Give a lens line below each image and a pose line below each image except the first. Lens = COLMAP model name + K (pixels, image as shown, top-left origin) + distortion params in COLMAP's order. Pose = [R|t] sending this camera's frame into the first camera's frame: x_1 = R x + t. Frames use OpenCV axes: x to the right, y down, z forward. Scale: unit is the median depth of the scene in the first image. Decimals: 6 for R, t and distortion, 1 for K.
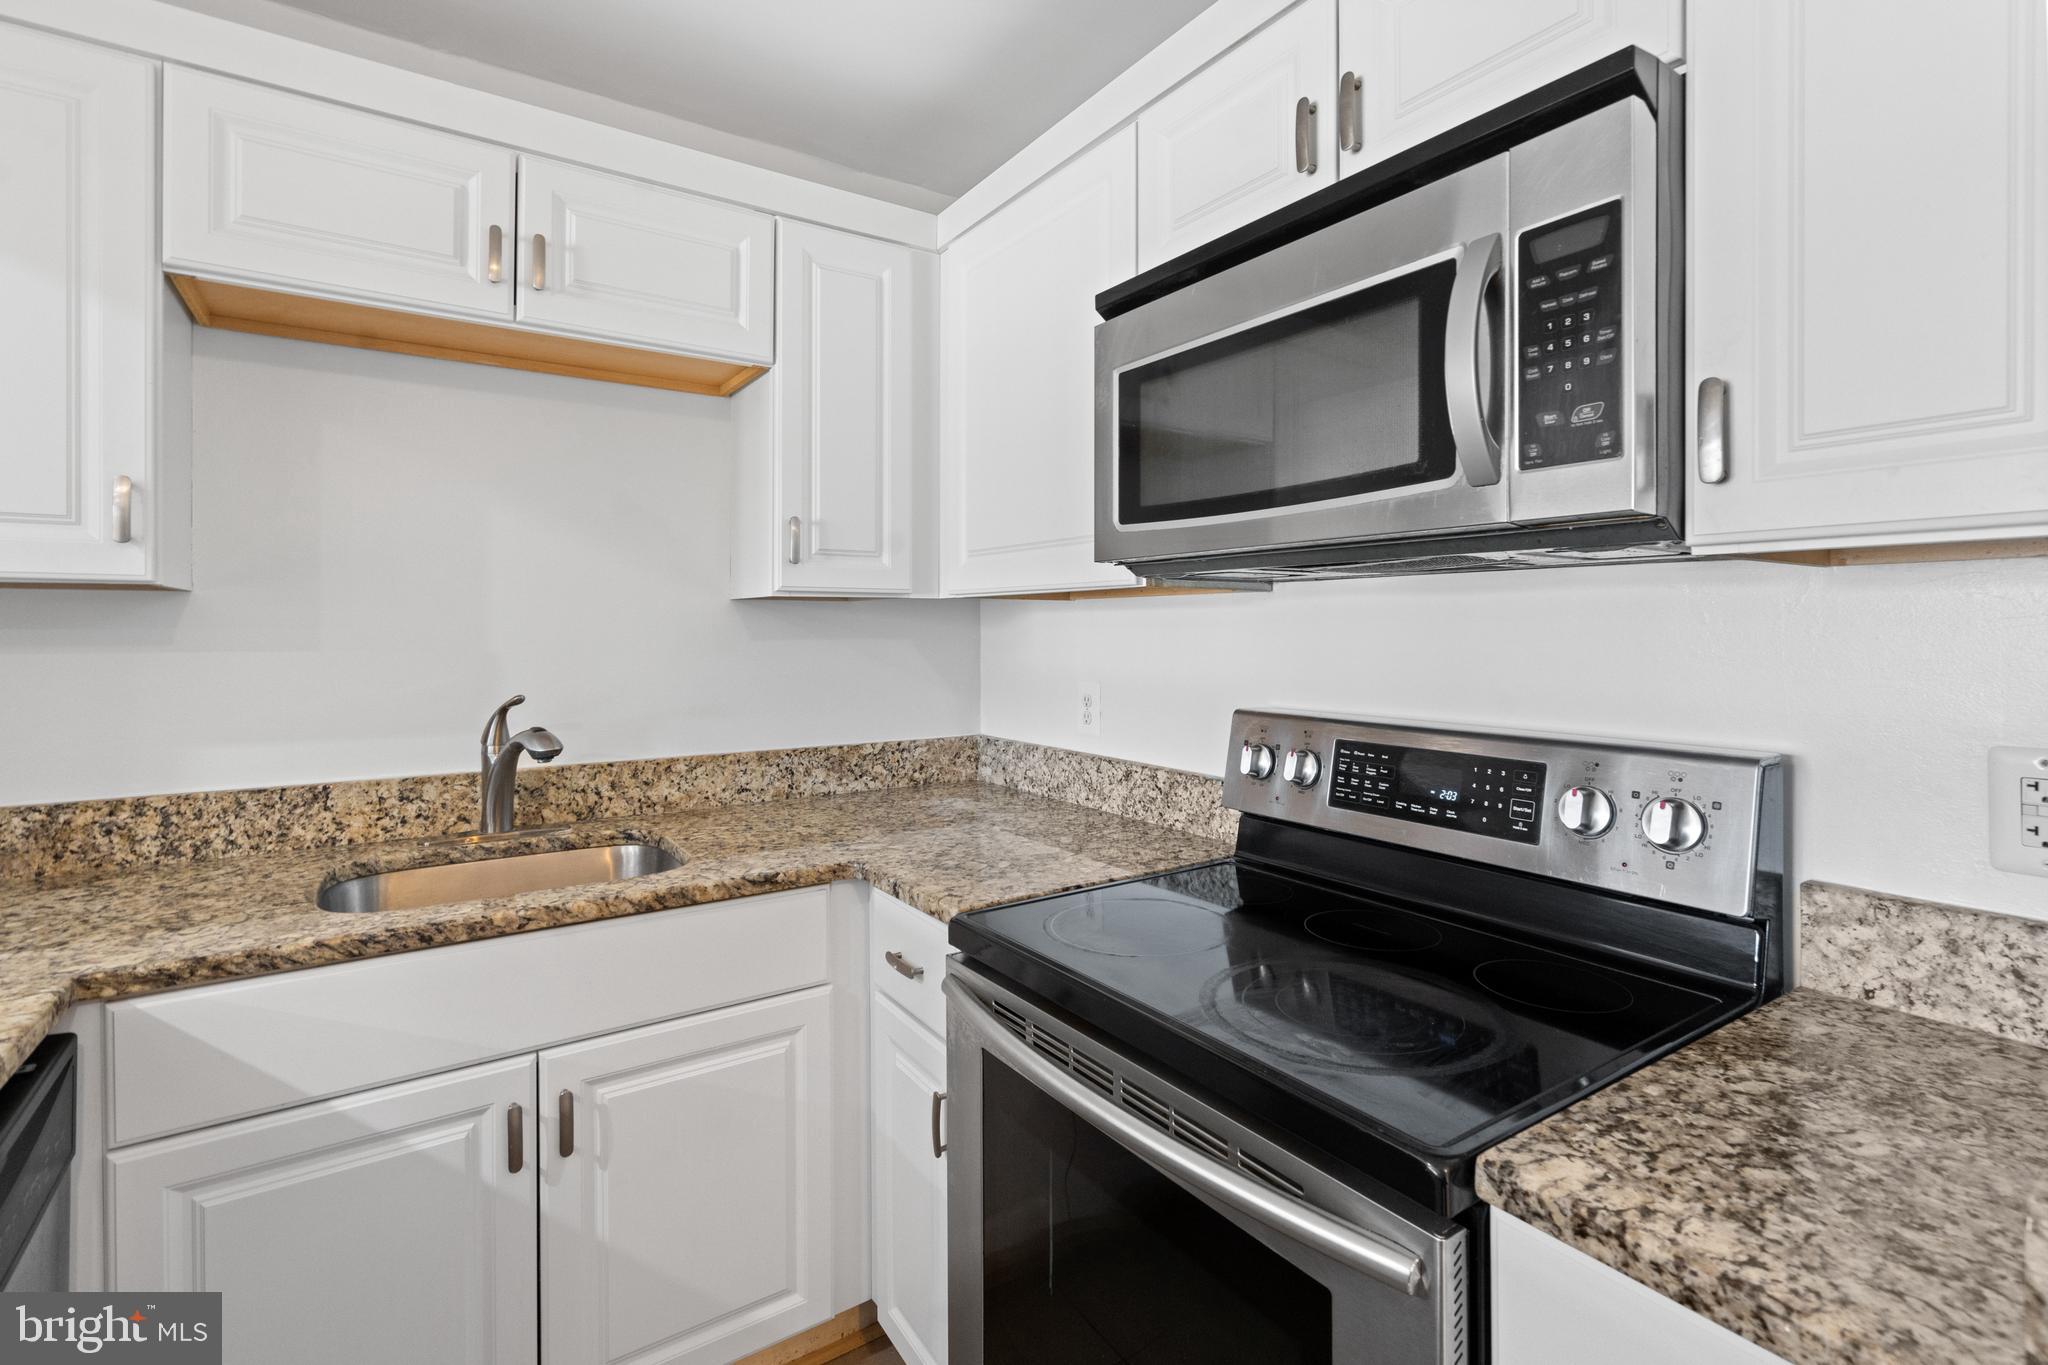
lens RADIAL K [[952.0, 0, 1014.2], [0, 952.0, 630.3], [0, 0, 1]] dist [-0.004510, 0.003222]
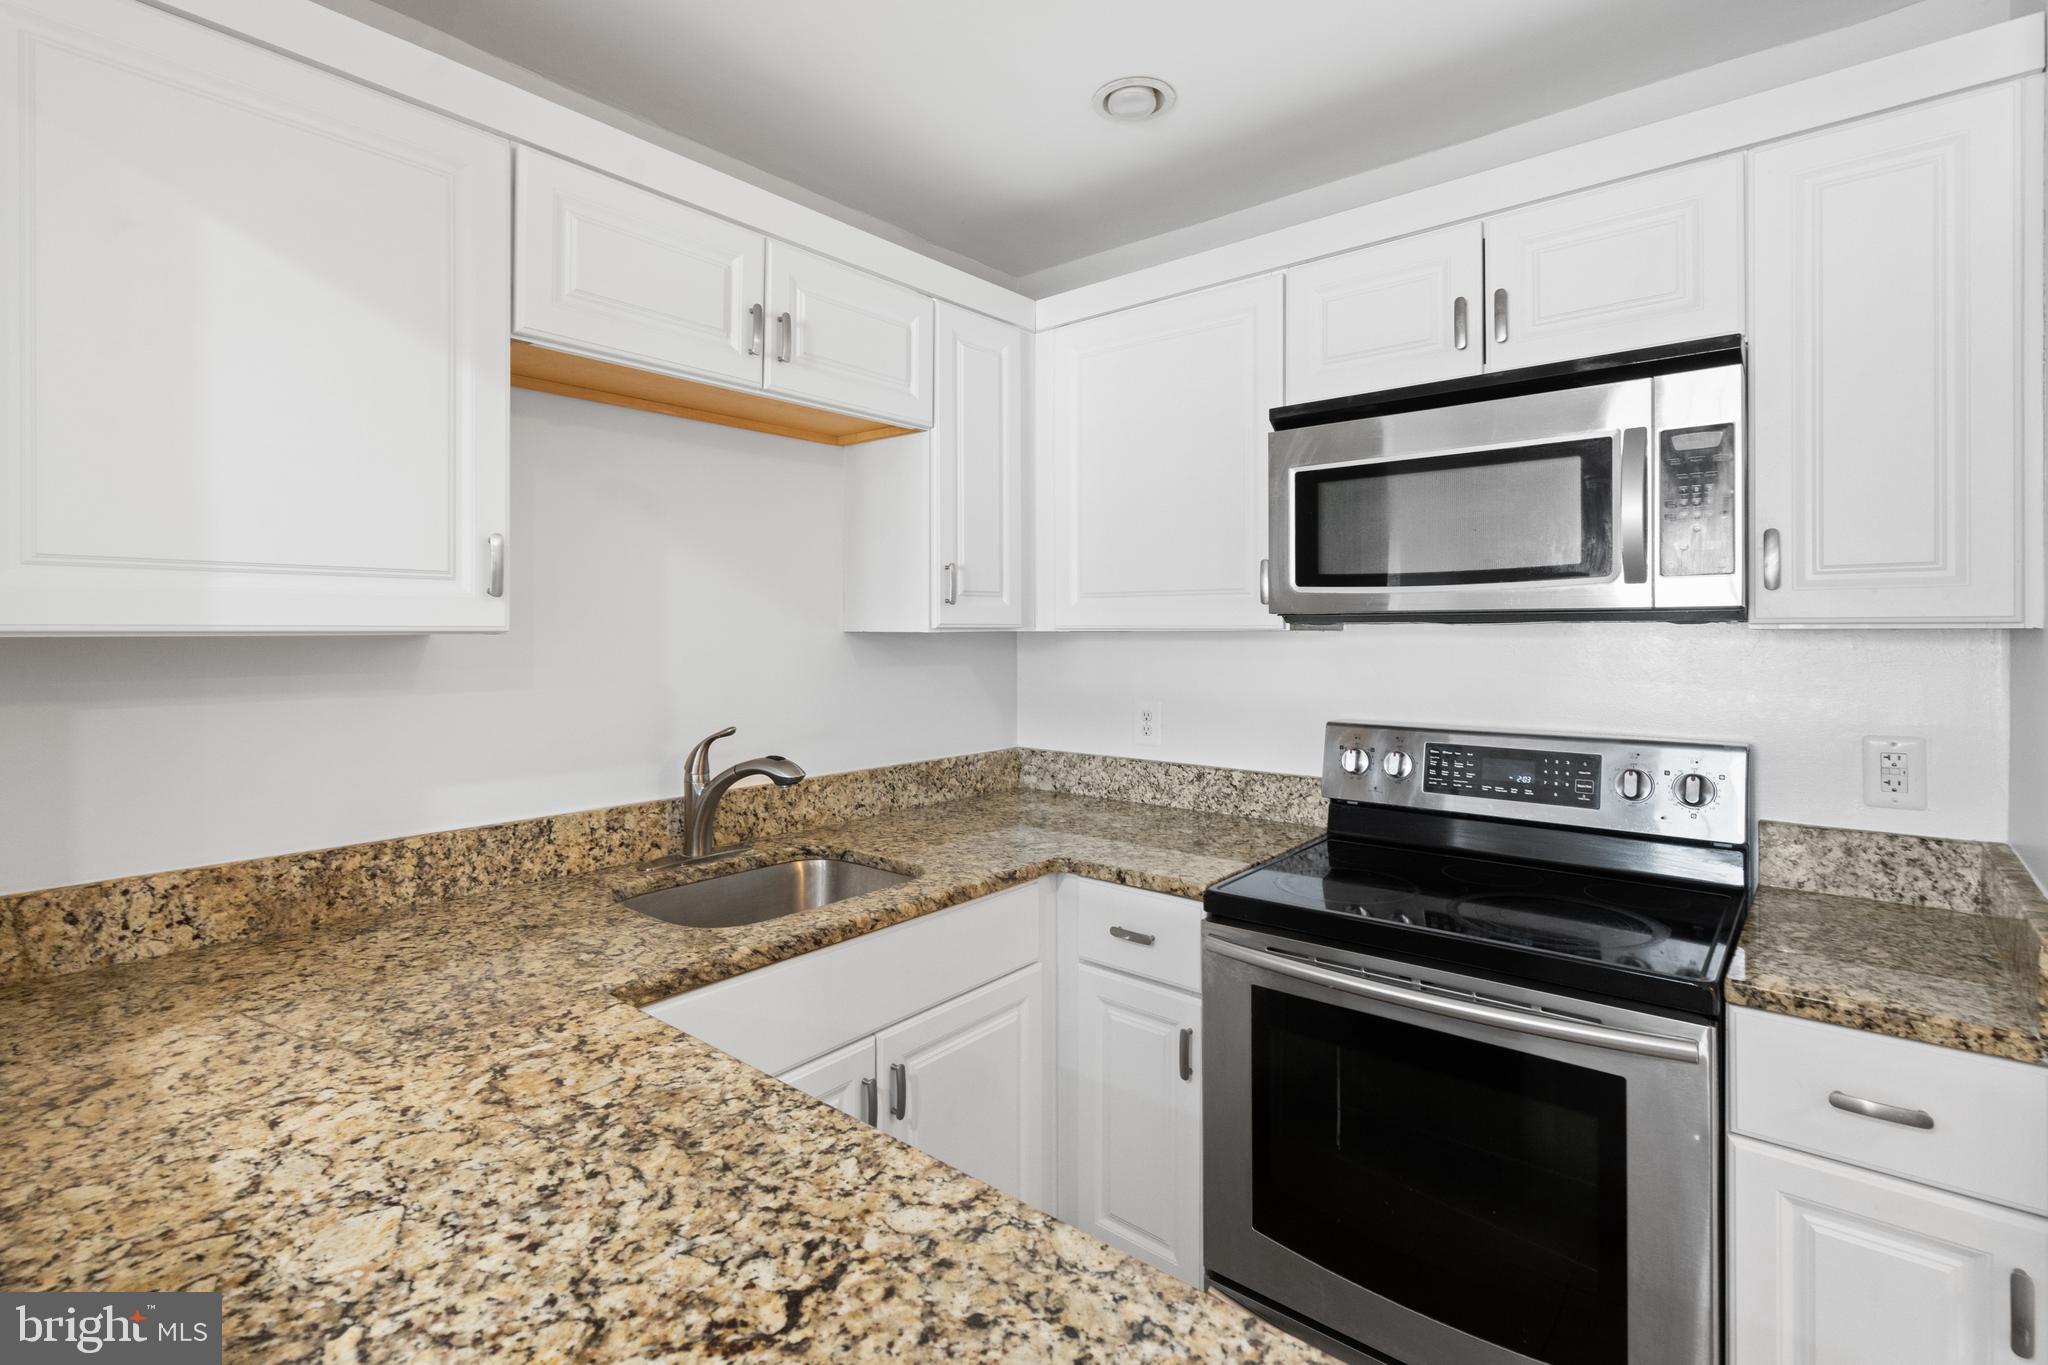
lens RADIAL K [[969.8, 0, 1003.0], [0, 969.8, 628.9], [0, 0, 1]] dist [-0.003648, 0.000586]
pose [[0.961361, -0.001142, 0.275288, -0.607529], [0.002150, 0.999992, -0.003360, -0.044531], [-0.275282, 0.003822, 0.961356, -0.169754]]
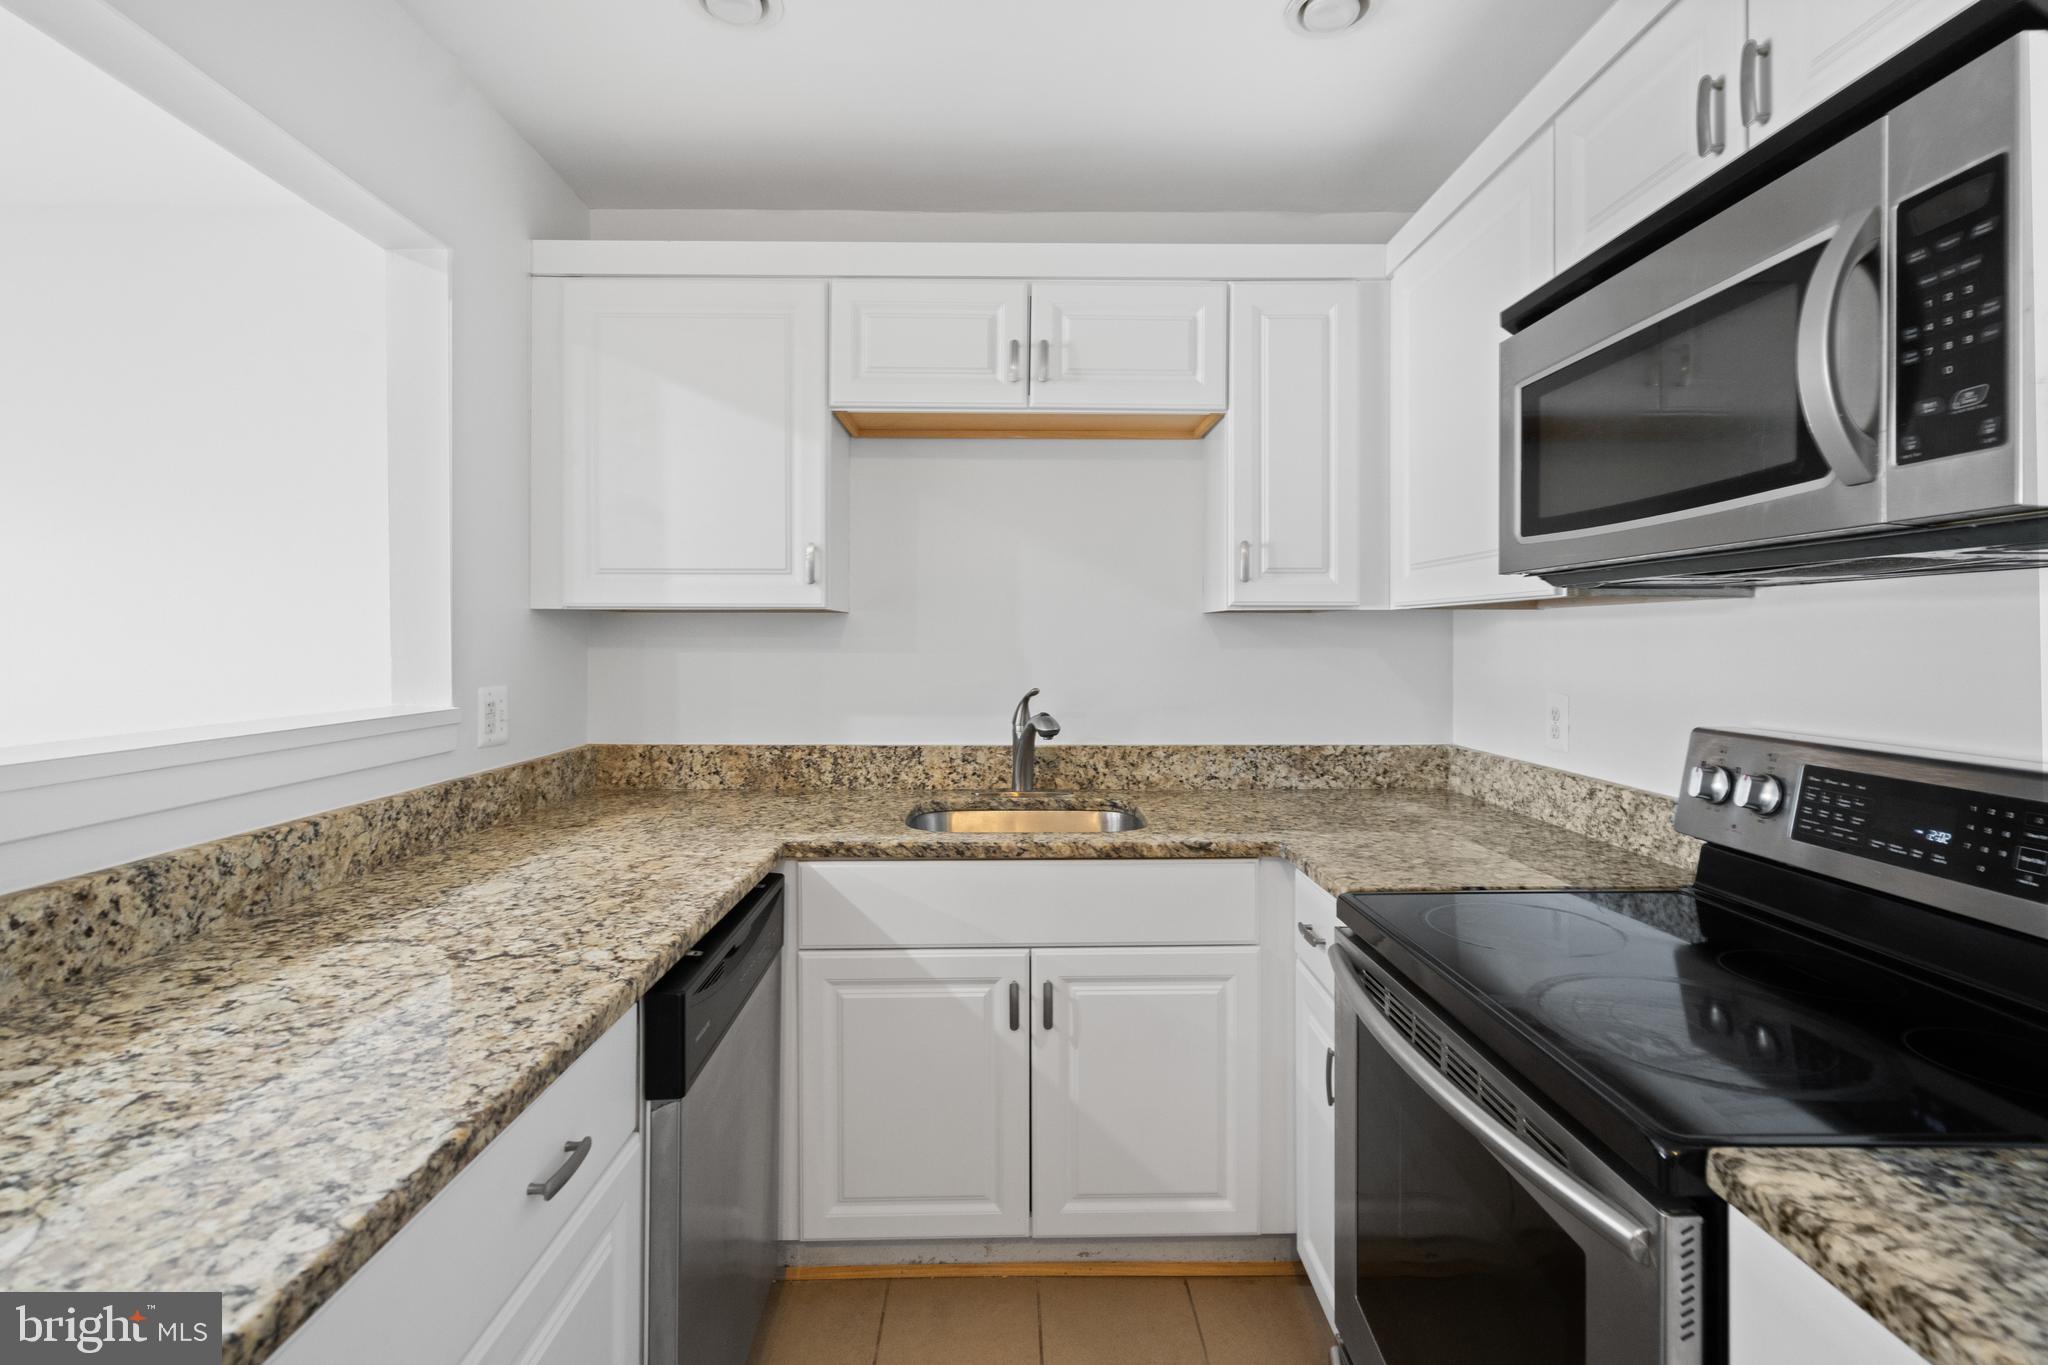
lens RADIAL K [[939.9, 0, 1005.3], [0, 939.9, 645.7], [0, 0, 1]] dist [-0.011577, 0.004737]
pose [[0.833910, 0.006213, -0.551865, 0.189261], [-0.002327, 0.999967, 0.007742, -0.000837], [0.551895, -0.005172, 0.833898, -0.127763]]
